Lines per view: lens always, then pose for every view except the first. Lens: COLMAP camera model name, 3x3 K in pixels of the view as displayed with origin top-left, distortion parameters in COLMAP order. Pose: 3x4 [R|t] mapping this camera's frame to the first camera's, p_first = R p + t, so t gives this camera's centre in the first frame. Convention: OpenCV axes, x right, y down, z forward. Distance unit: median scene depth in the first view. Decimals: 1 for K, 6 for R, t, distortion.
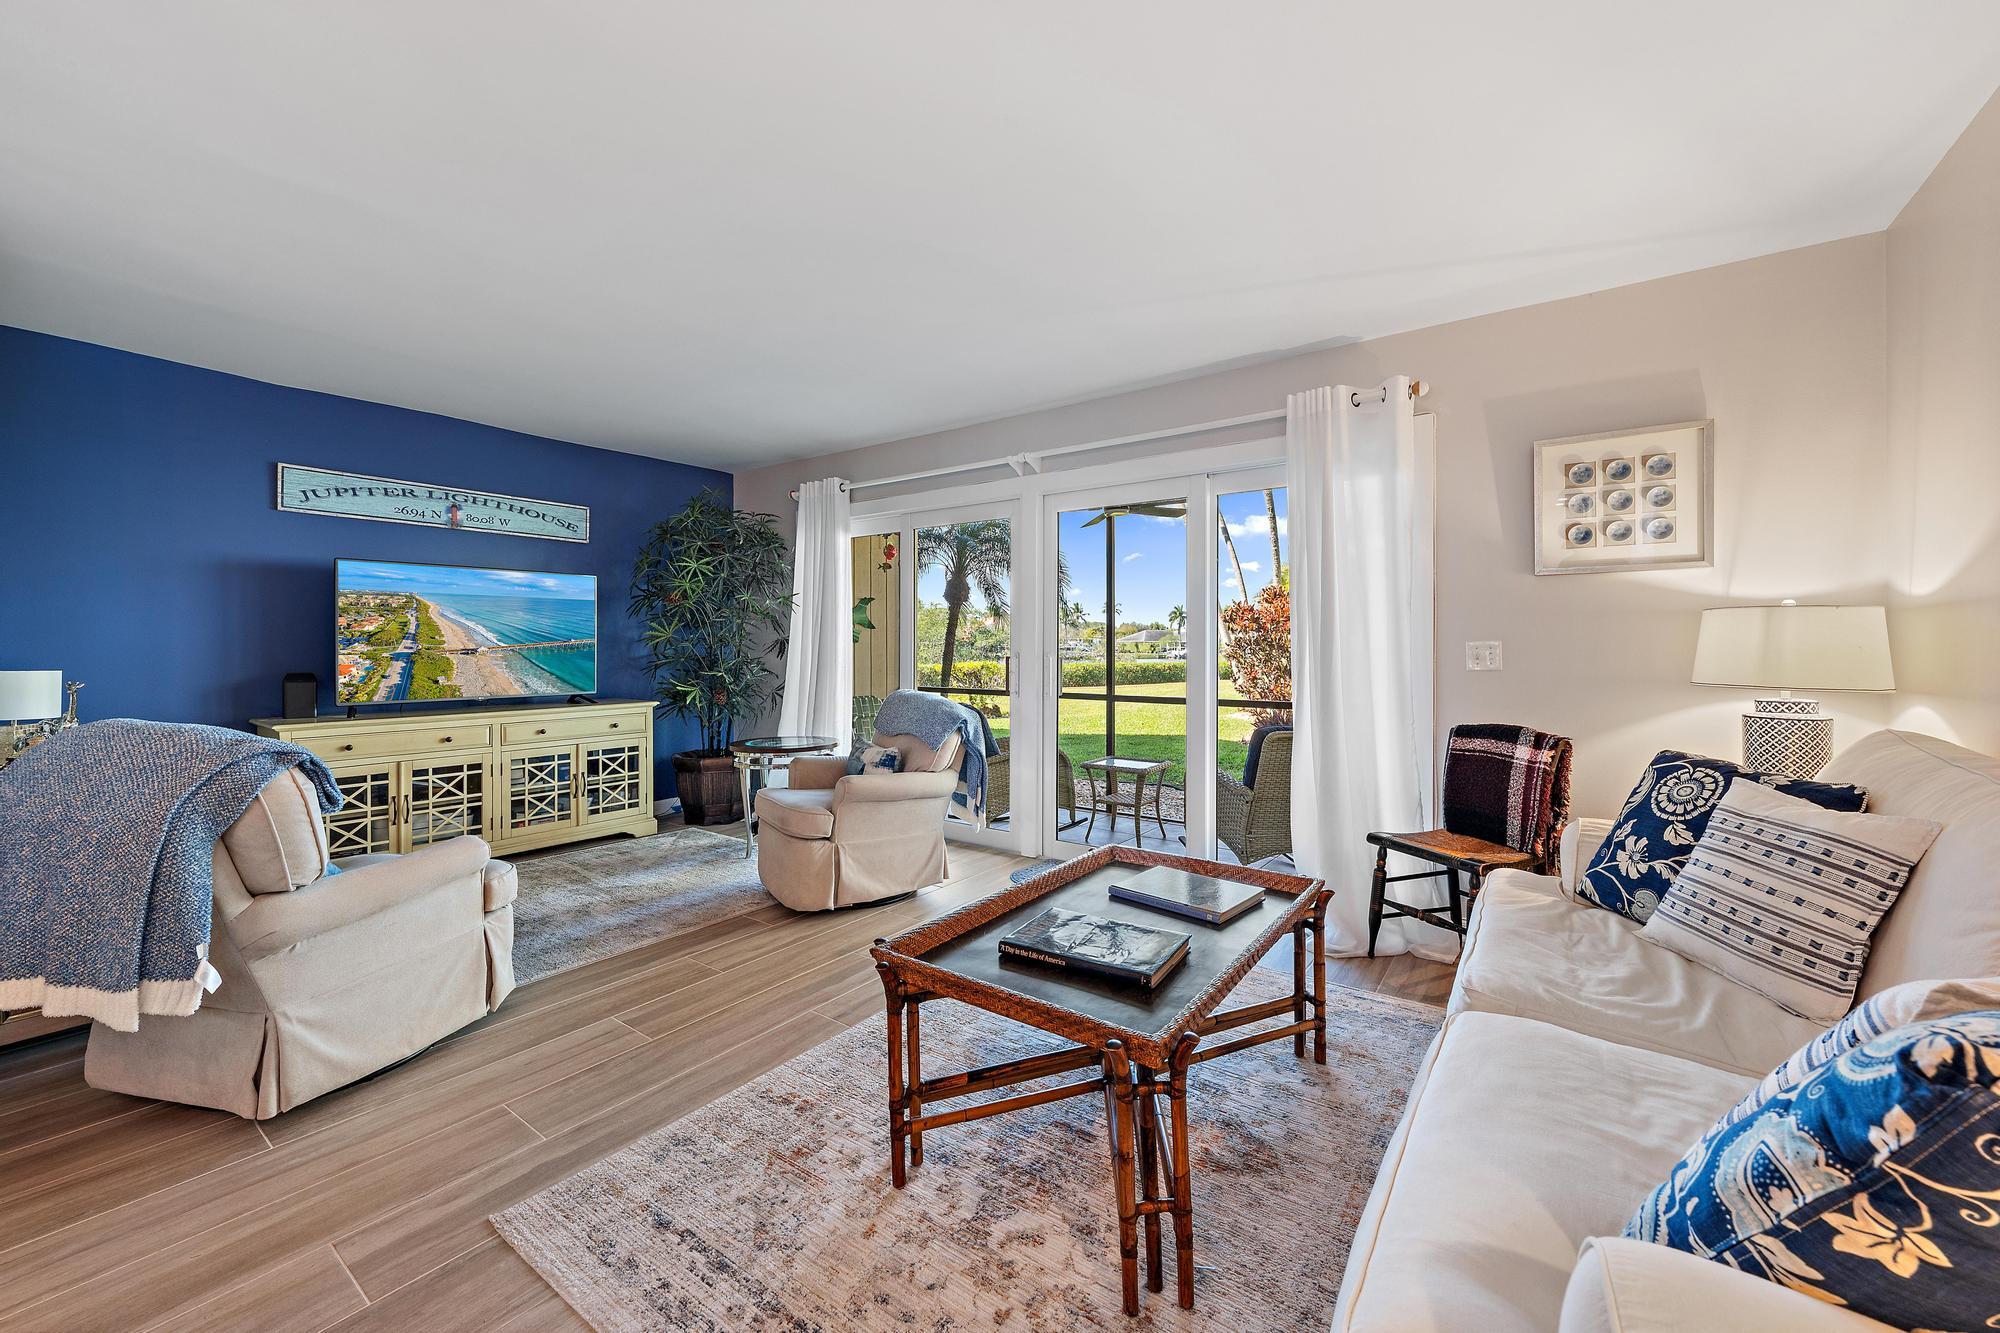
lens RADIAL K [[782.0, 0, 993.8], [0, 782.0, 650.0], [0, 0, 1]] dist [-0.001621, -0.000290]
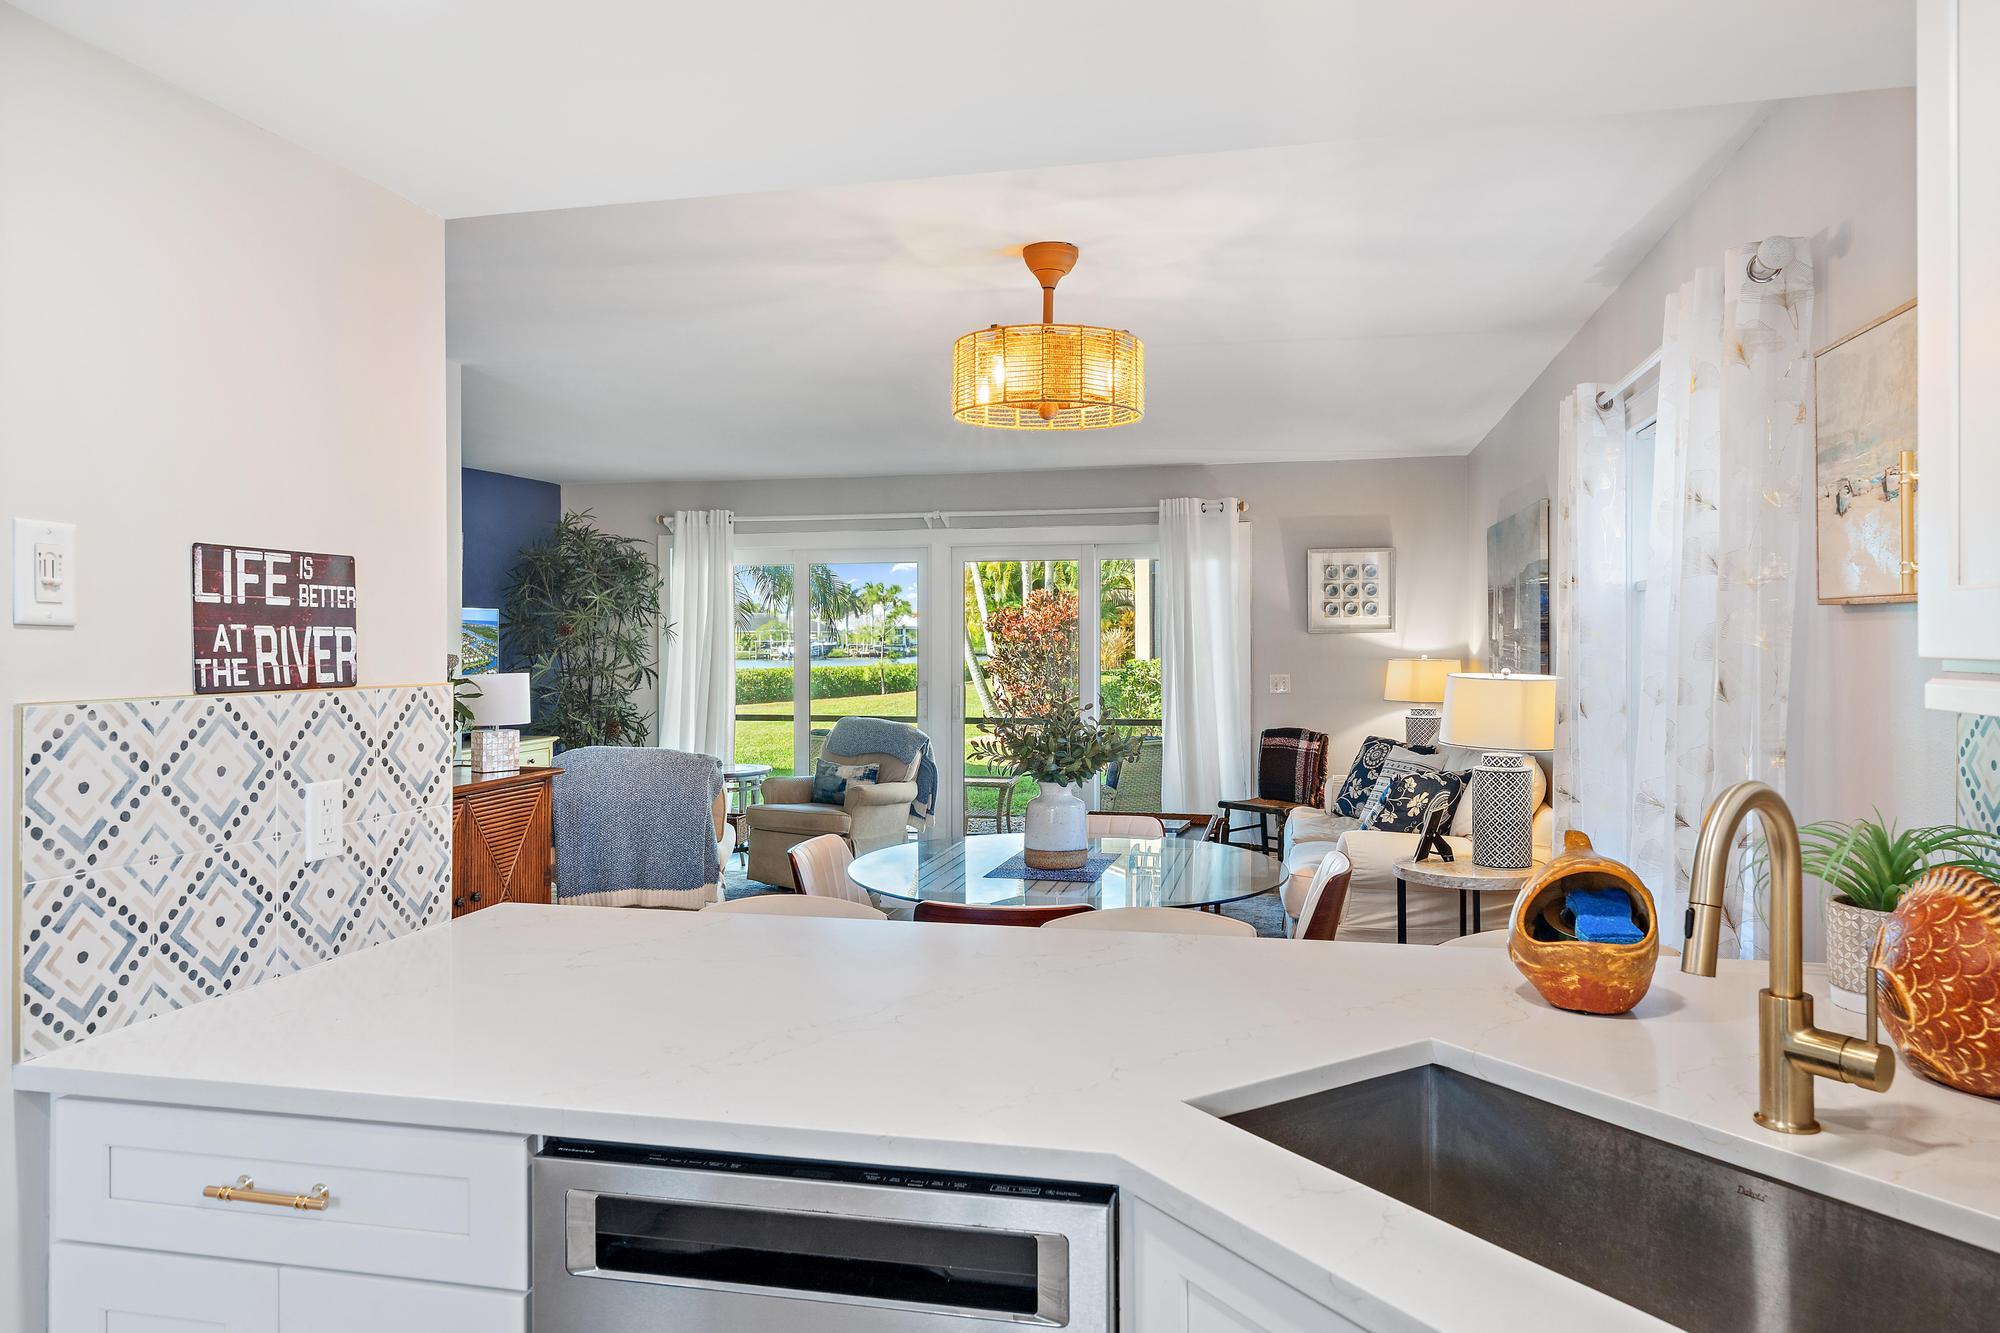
lens RADIAL K [[1300.7, 0, 1010.8], [0, 1300.7, 652.7], [0, 0, 1]] dist [0.004024, 0.003309]
pose [[0.917075, -0.007721, 0.398641, -0.692798], [0.005036, 0.999957, 0.007783, -0.060274], [-0.398684, -0.005130, 0.917074, -0.895286]]
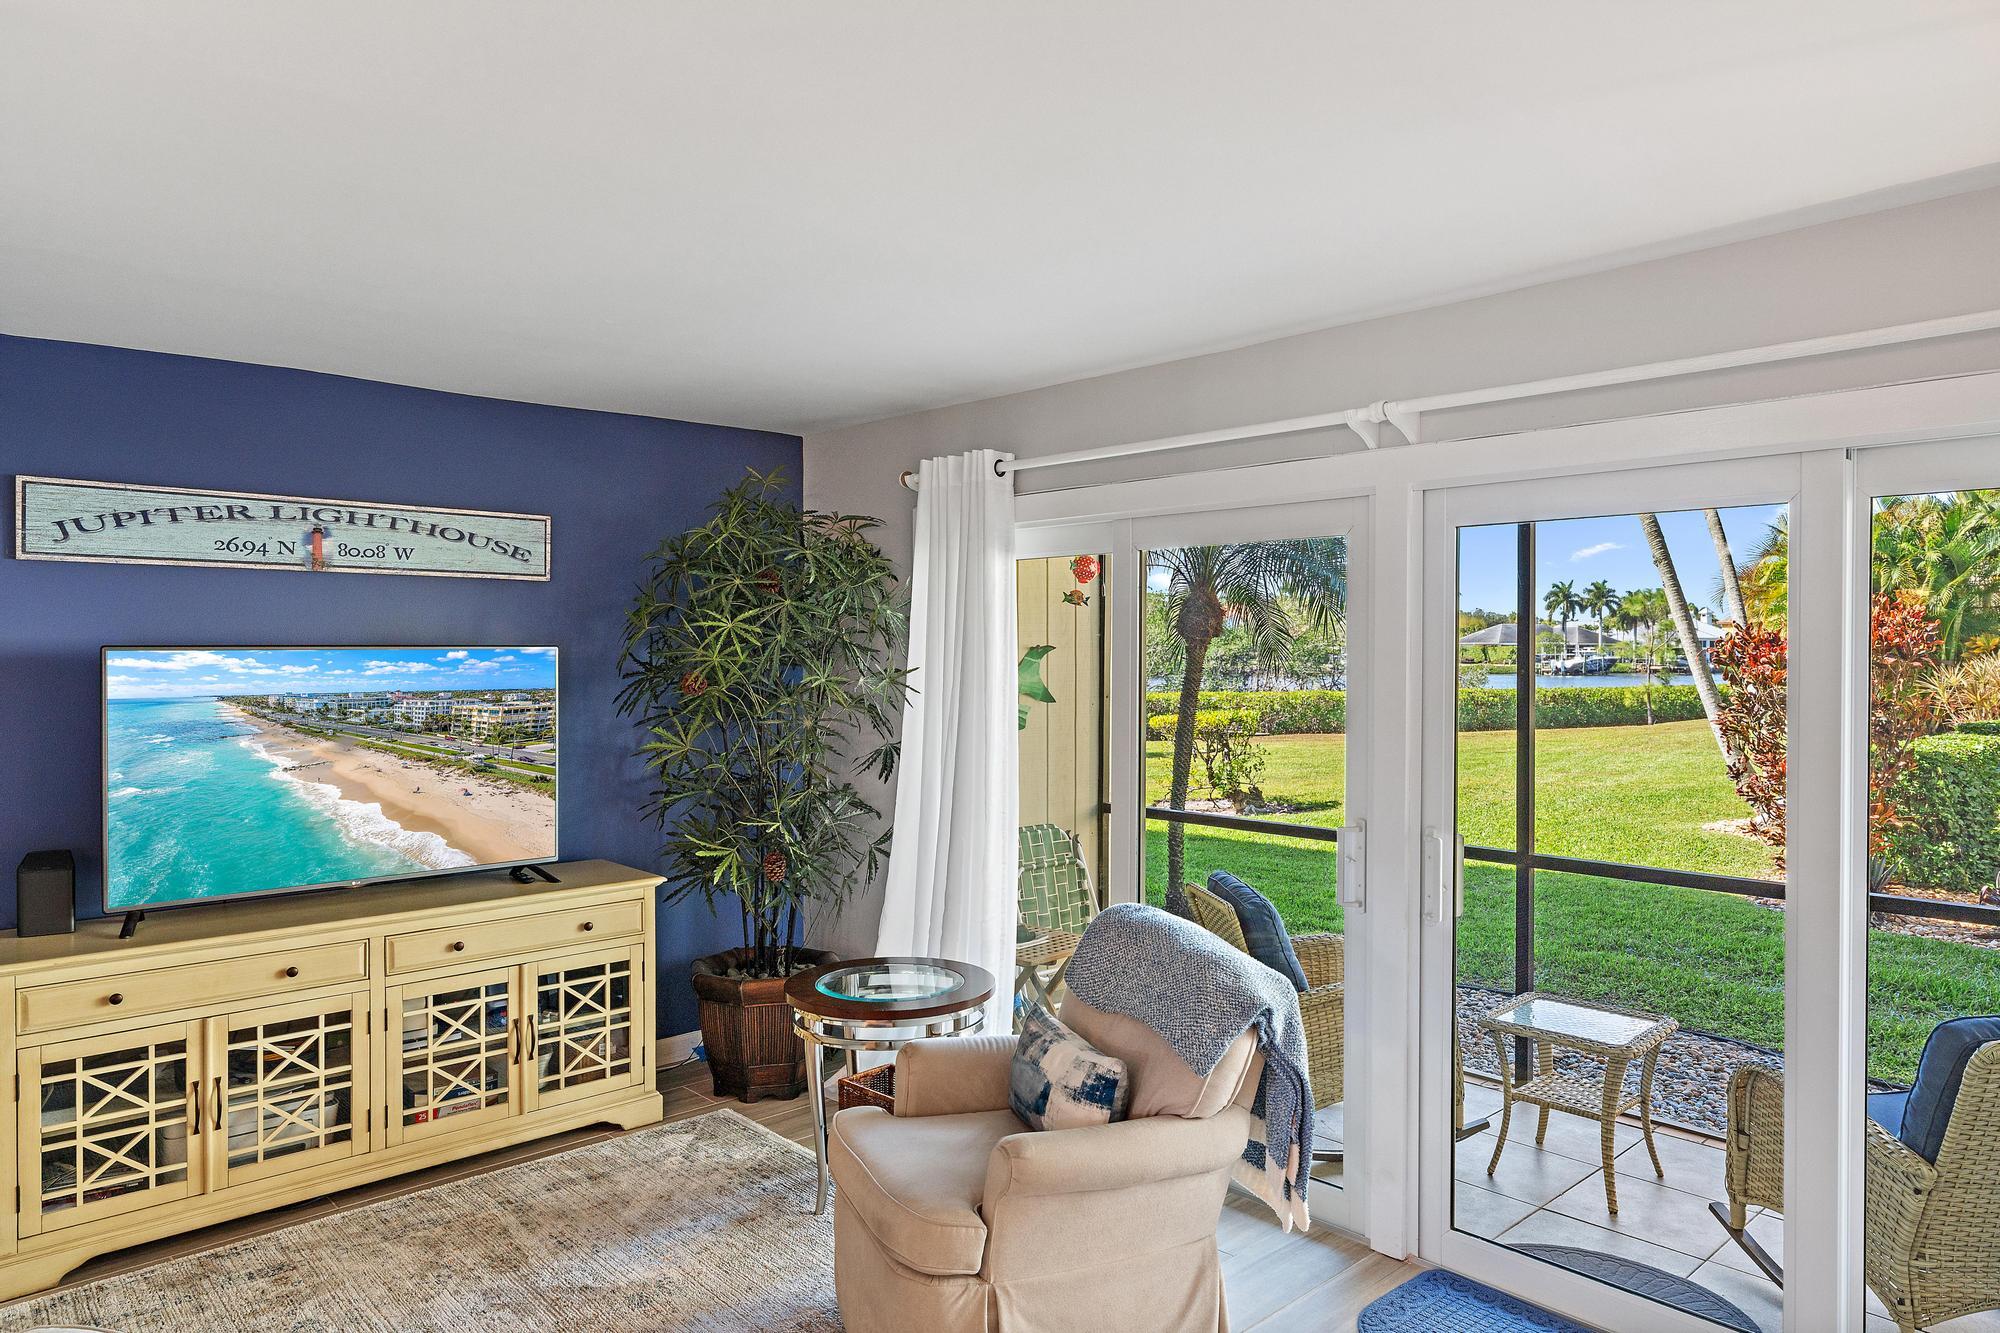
lens RADIAL K [[1266.2, 0, 994.3], [0, 1266.2, 662.7], [0, 0, 1]] dist [0.003535, 0.001202]
pose [[0.982451, 0.002811, -0.186498, -0.052569], [-0.001729, 0.999981, 0.005963, -0.108779], [0.186512, -0.005536, 0.982437, 0.226691]]
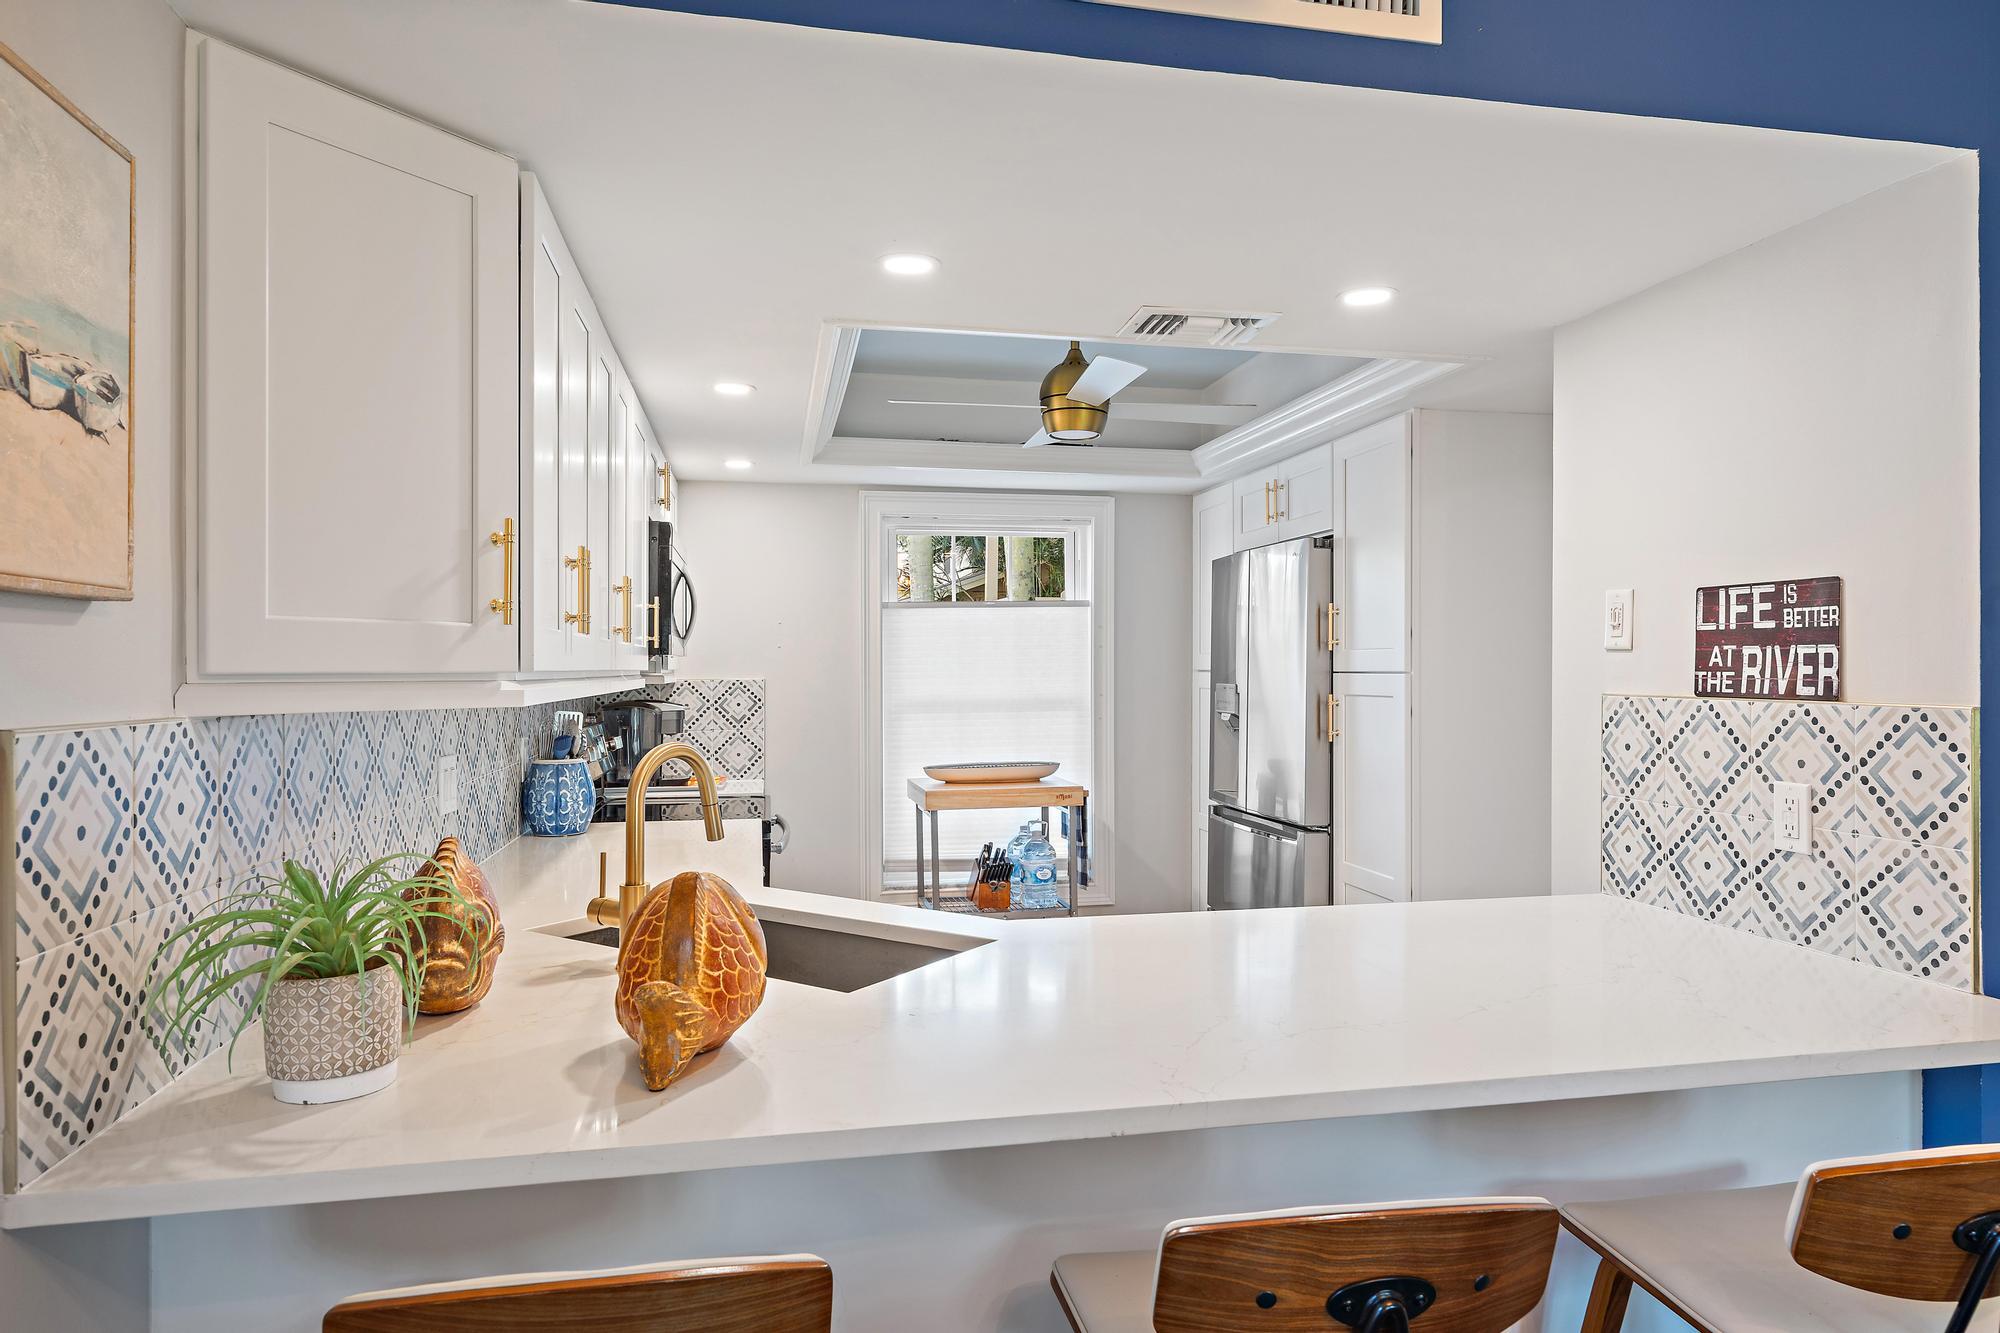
lens RADIAL K [[1191.1, 0, 1000.0], [0, 1191.1, 666.5], [0, 0, 1]] dist [0.001229, 0.000312]
pose [[-0.674188, 0.000947, -0.738559, -0.117964], [-0.000538, 0.999998, 0.001774, -0.059139], [0.738559, 0.001594, -0.674187, -0.228525]]
